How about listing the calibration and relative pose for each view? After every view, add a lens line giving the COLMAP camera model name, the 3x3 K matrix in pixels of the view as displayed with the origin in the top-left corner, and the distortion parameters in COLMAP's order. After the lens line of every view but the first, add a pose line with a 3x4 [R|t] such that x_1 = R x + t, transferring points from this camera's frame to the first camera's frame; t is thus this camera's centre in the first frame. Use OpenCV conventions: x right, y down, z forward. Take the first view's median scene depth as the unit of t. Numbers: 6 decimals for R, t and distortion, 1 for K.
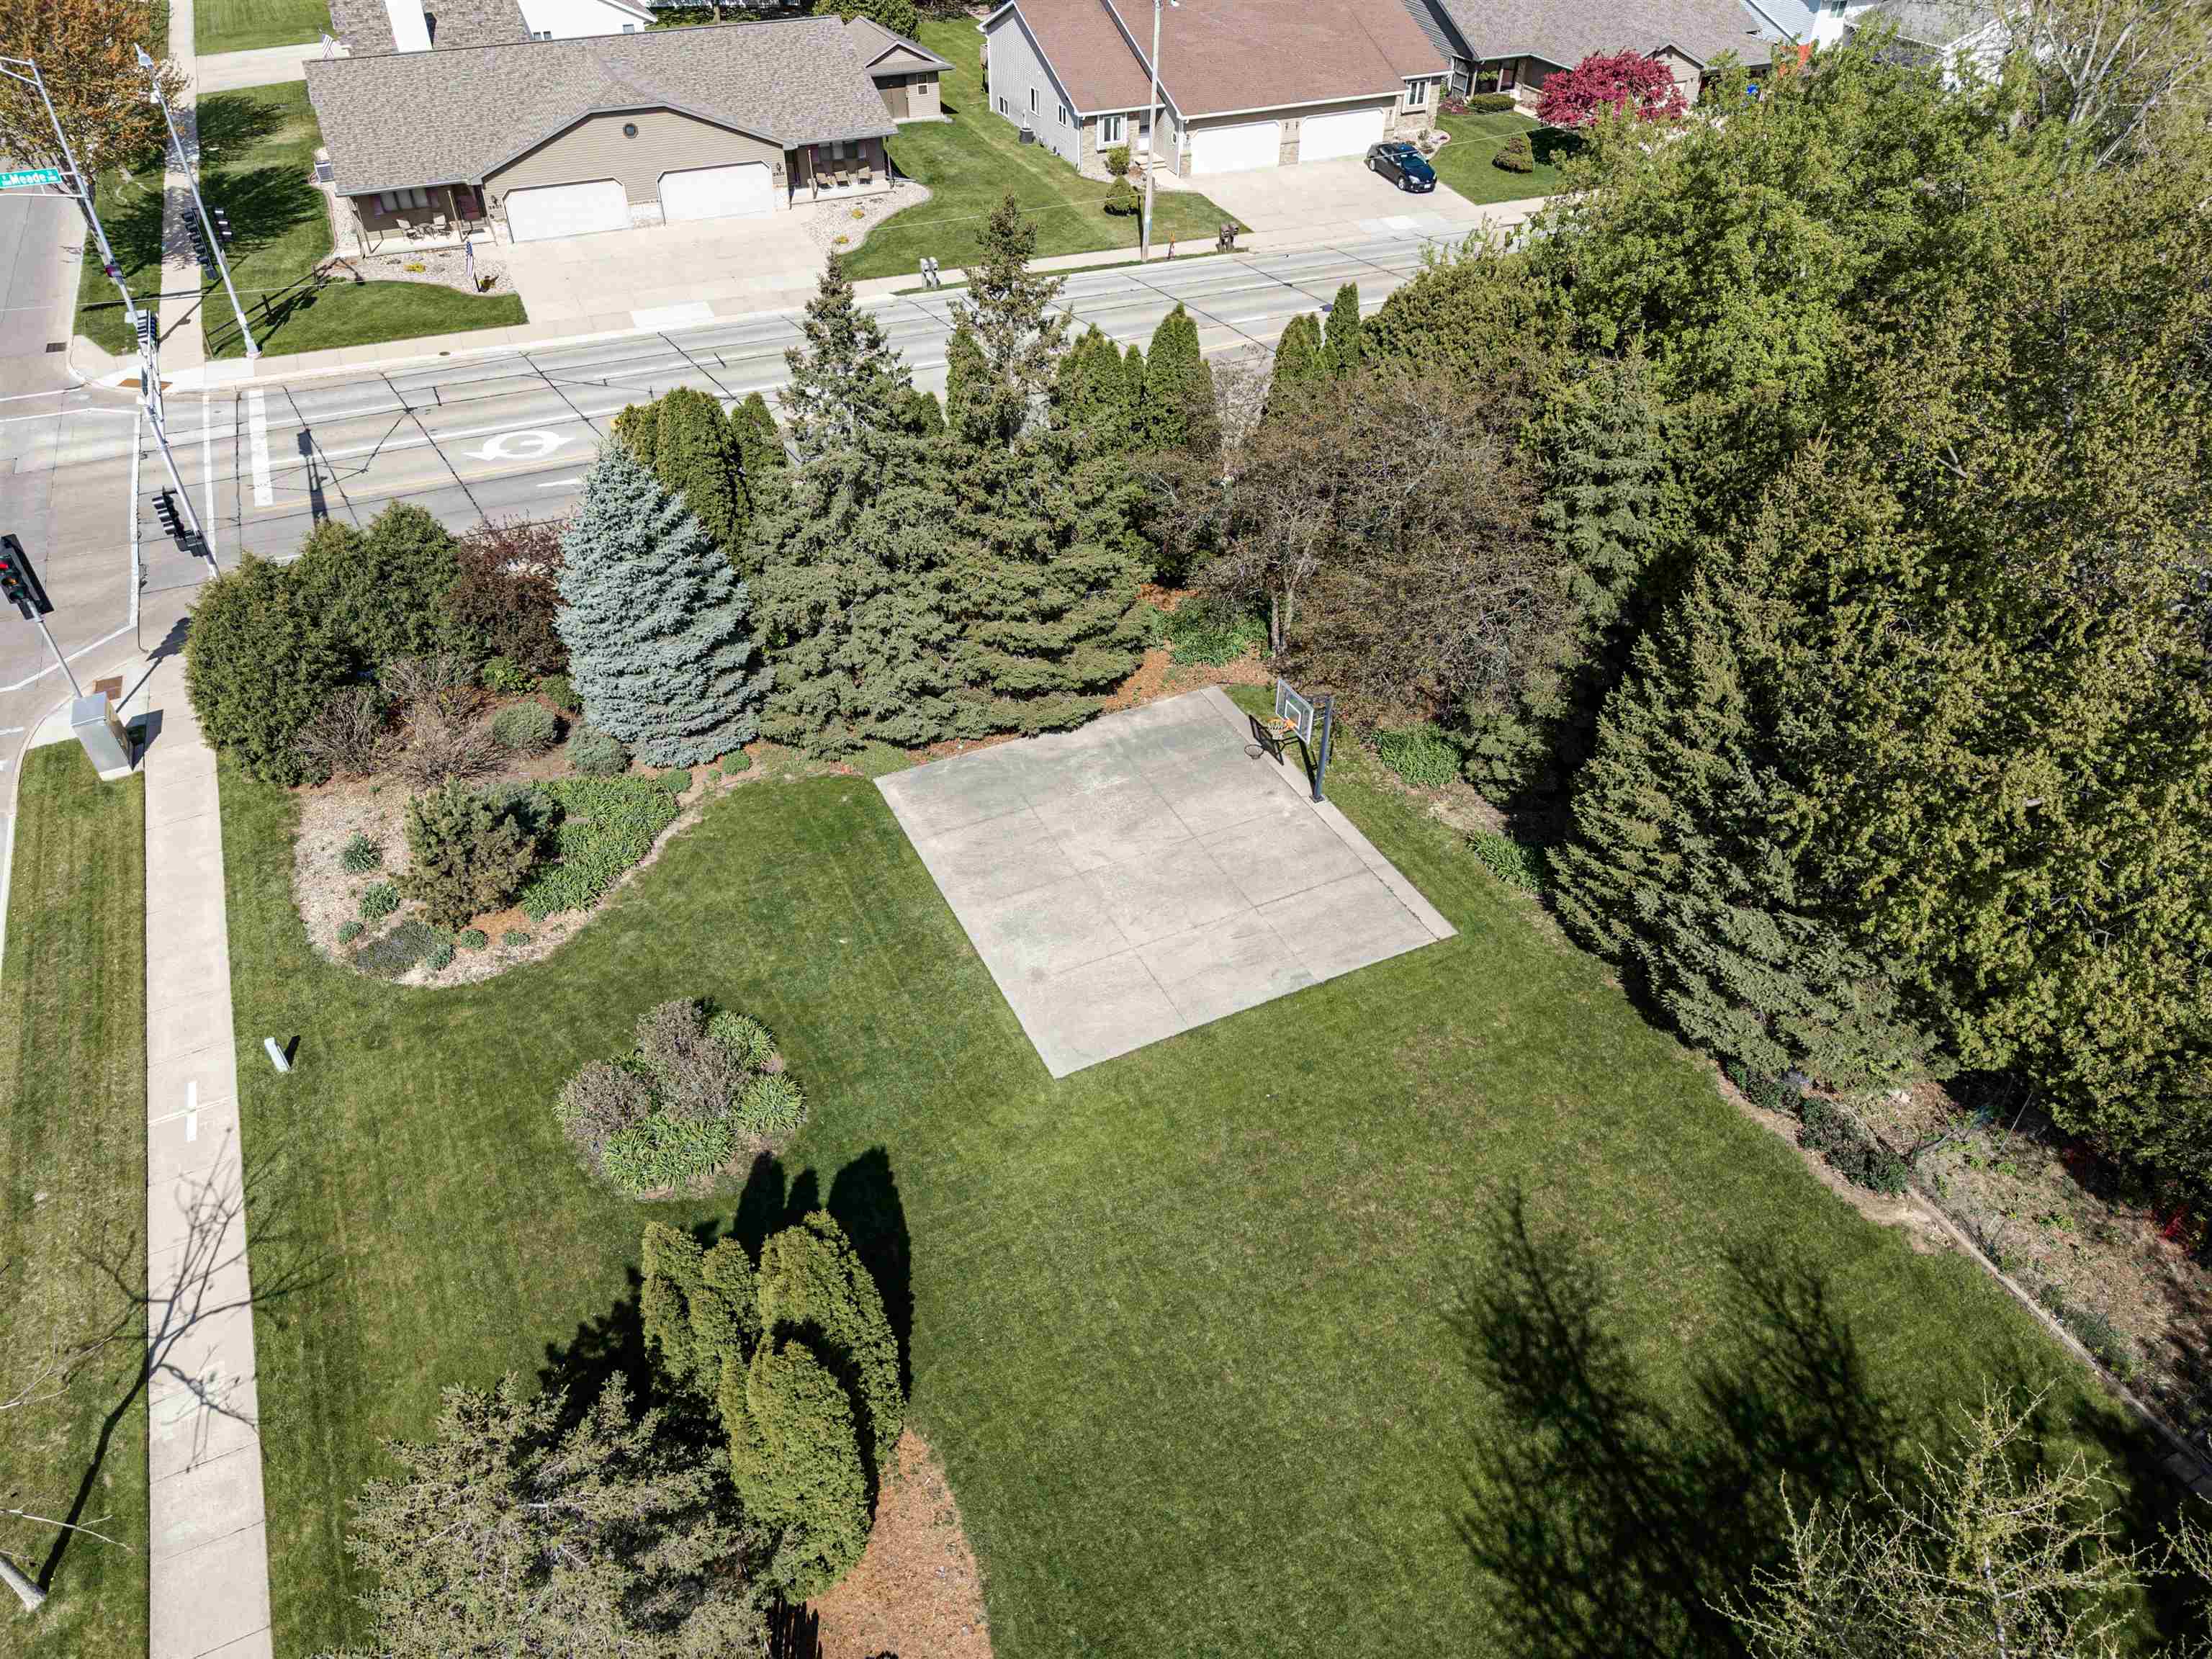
lens RADIAL K [[1487.2, 0, 1106.0], [0, 1487.2, 829.5], [0, 0, 1]] dist [0.002835, 0.004443]
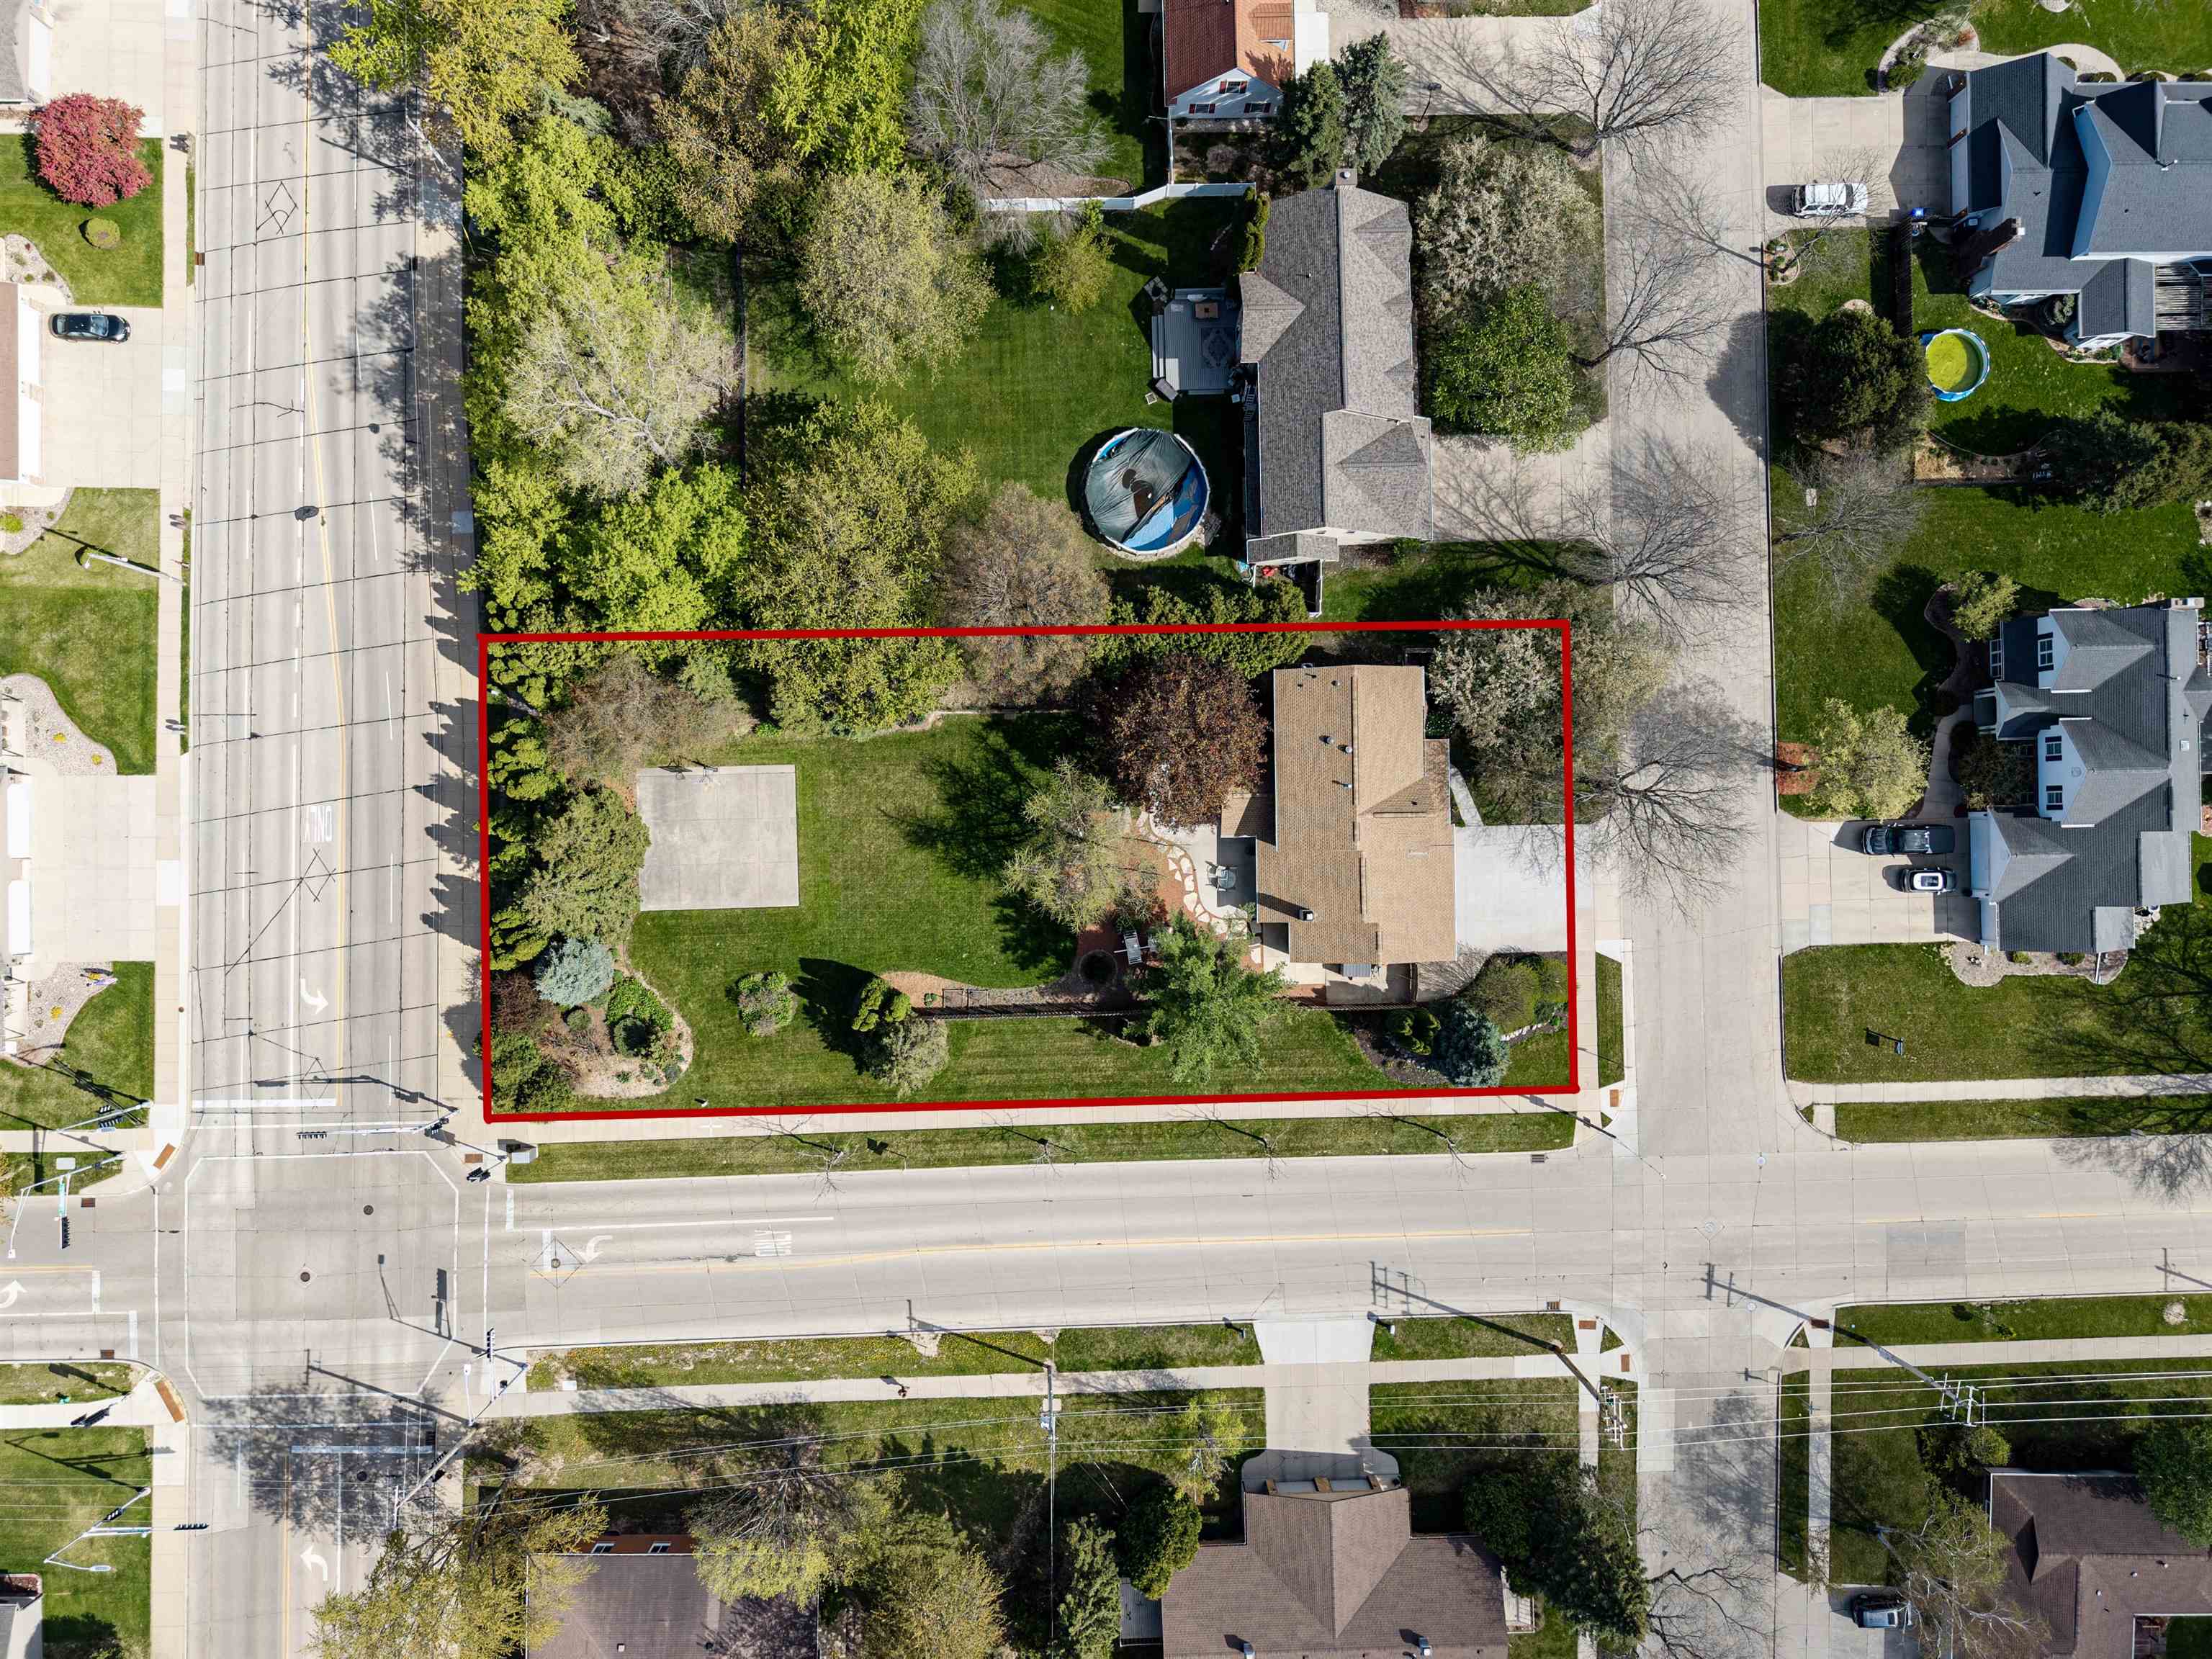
lens RADIAL K [[1487.2, 0, 1106.0], [0, 1487.2, 829.5], [0, 0, 1]] dist [0.002835, 0.004443]
pose [[0.415703, -0.909142, 0.025548, 0.288300], [0.567035, 0.281033, 0.774269, -1.825232], [-0.711100, -0.307379, 0.632341, -1.415495]]
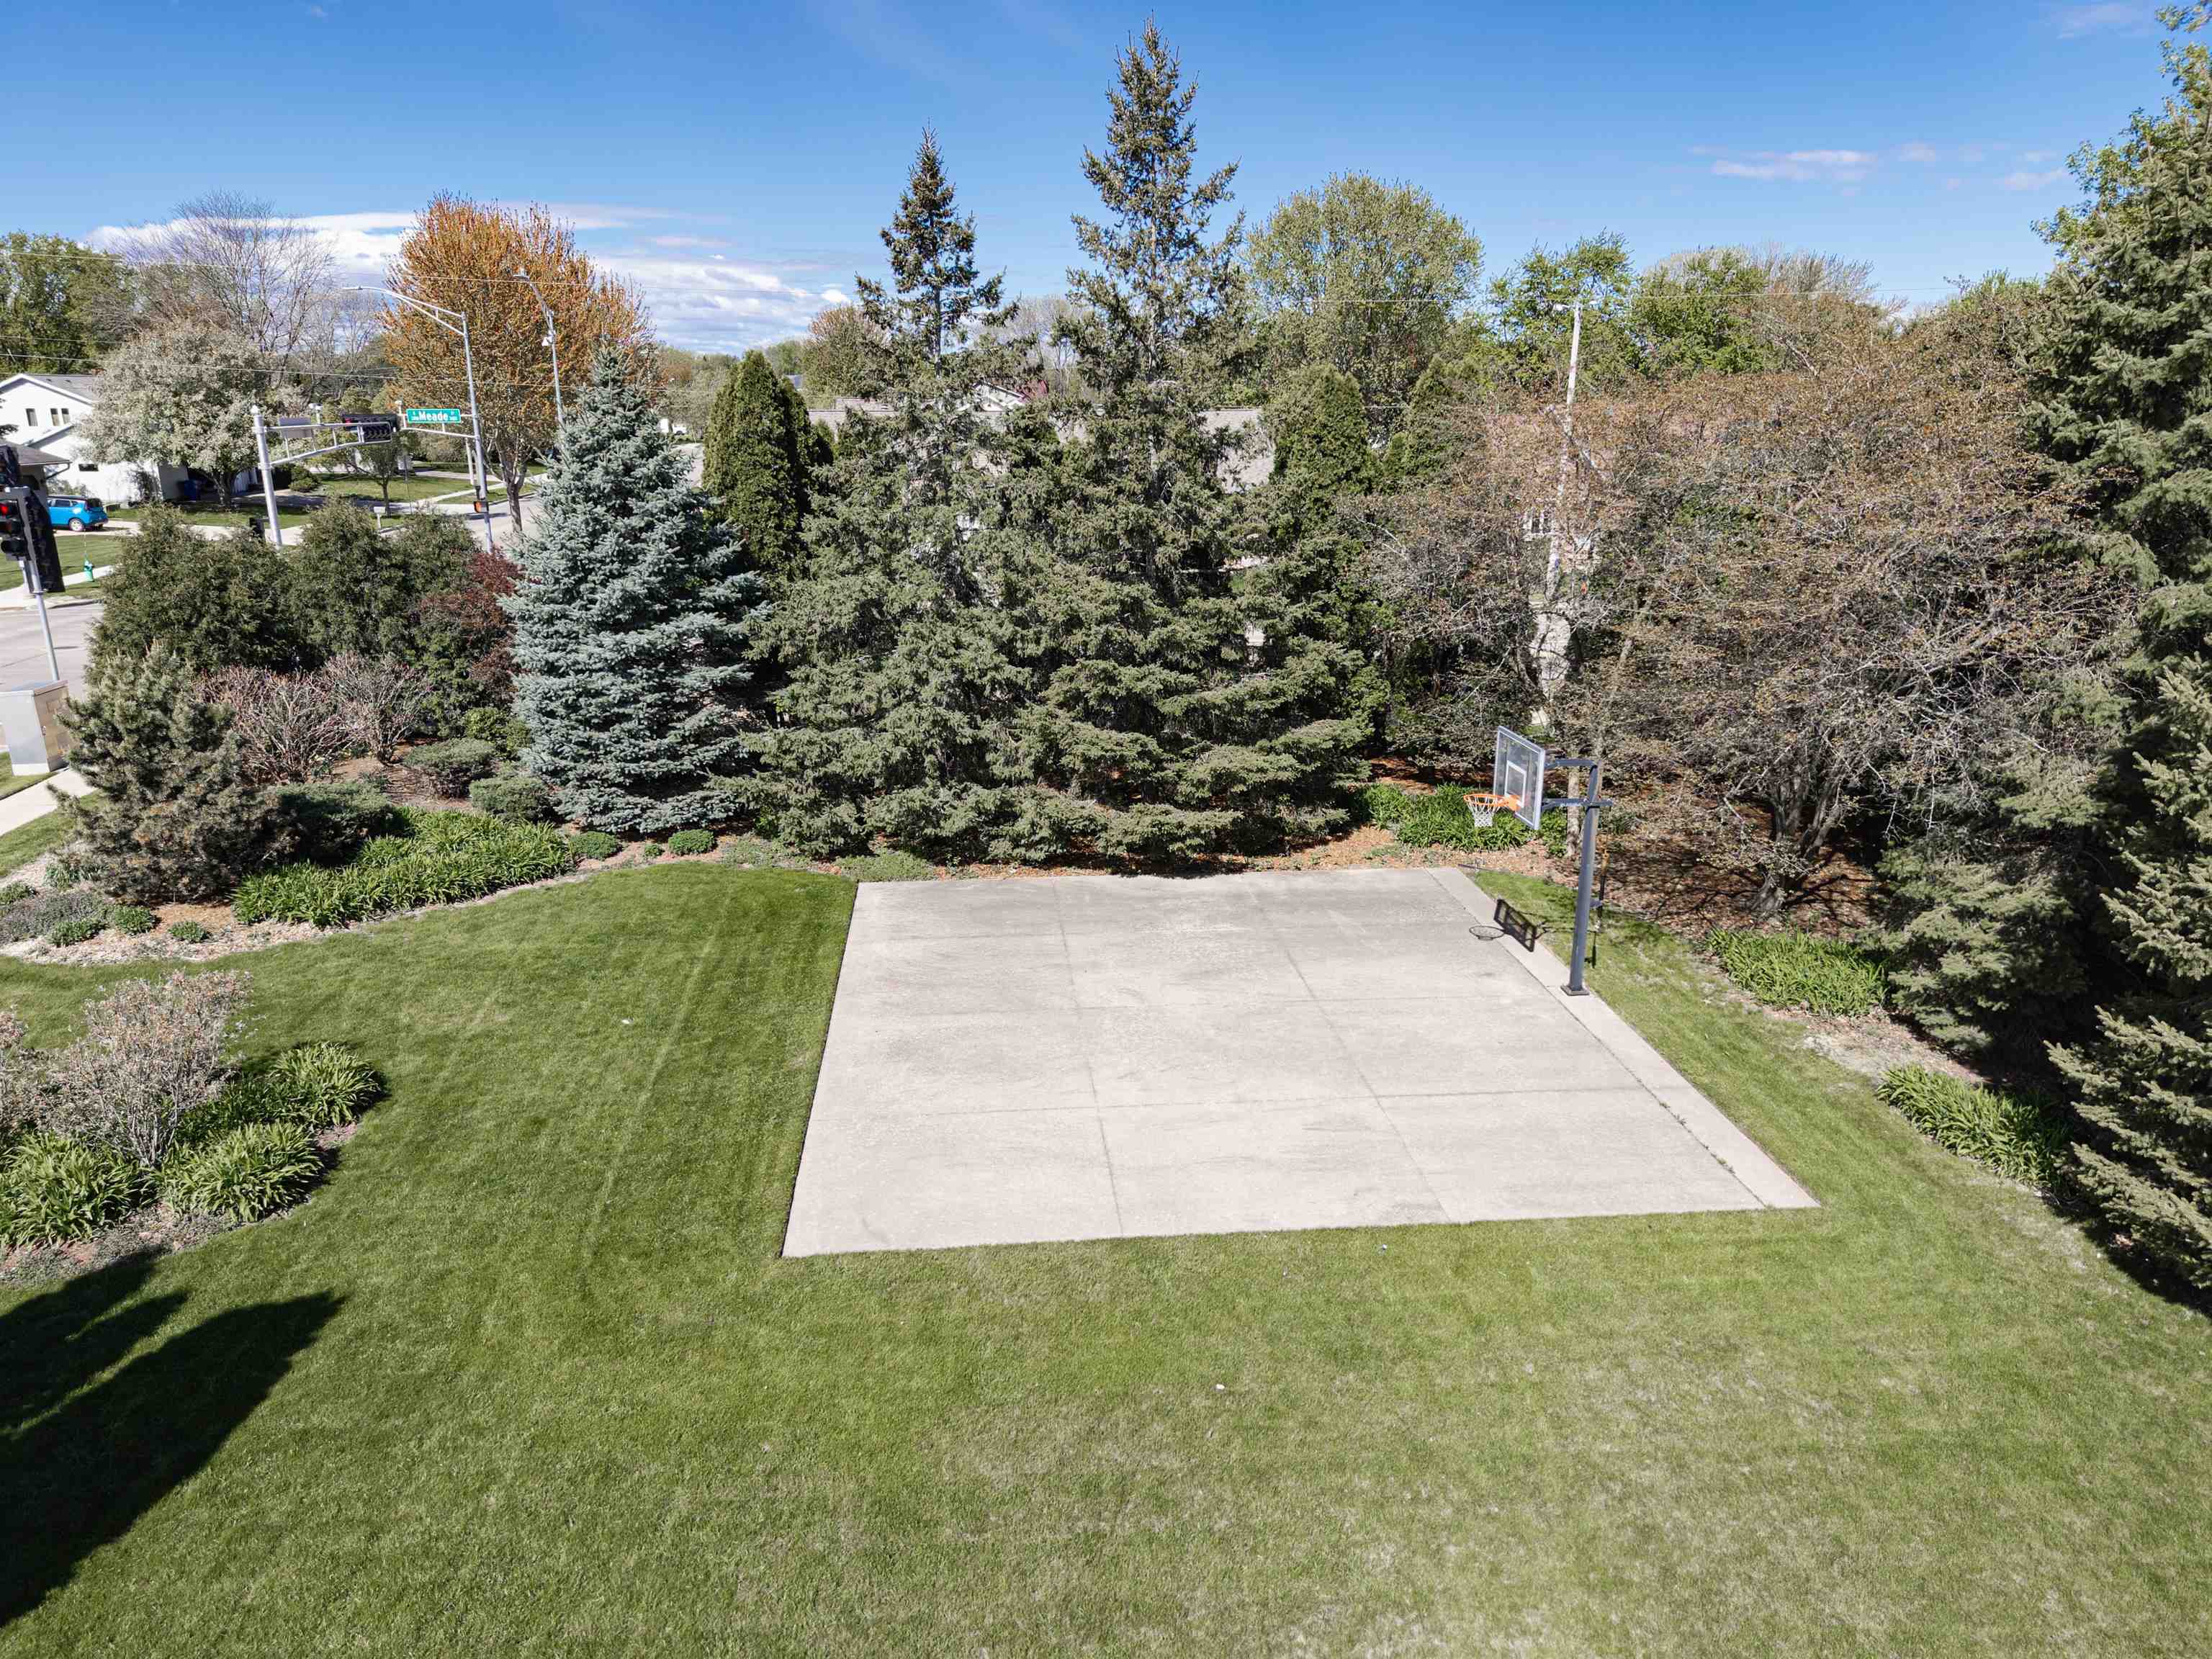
lens RADIAL K [[1487.2, 0, 1106.0], [0, 1487.2, 829.5], [0, 0, 1]] dist [0.002835, 0.004443]
pose [[0.935220, 0.083588, -0.344060, 0.168227], [-0.211447, 0.911276, -0.353363, 0.155979], [0.283997, 0.403222, 0.869918, 0.476271]]
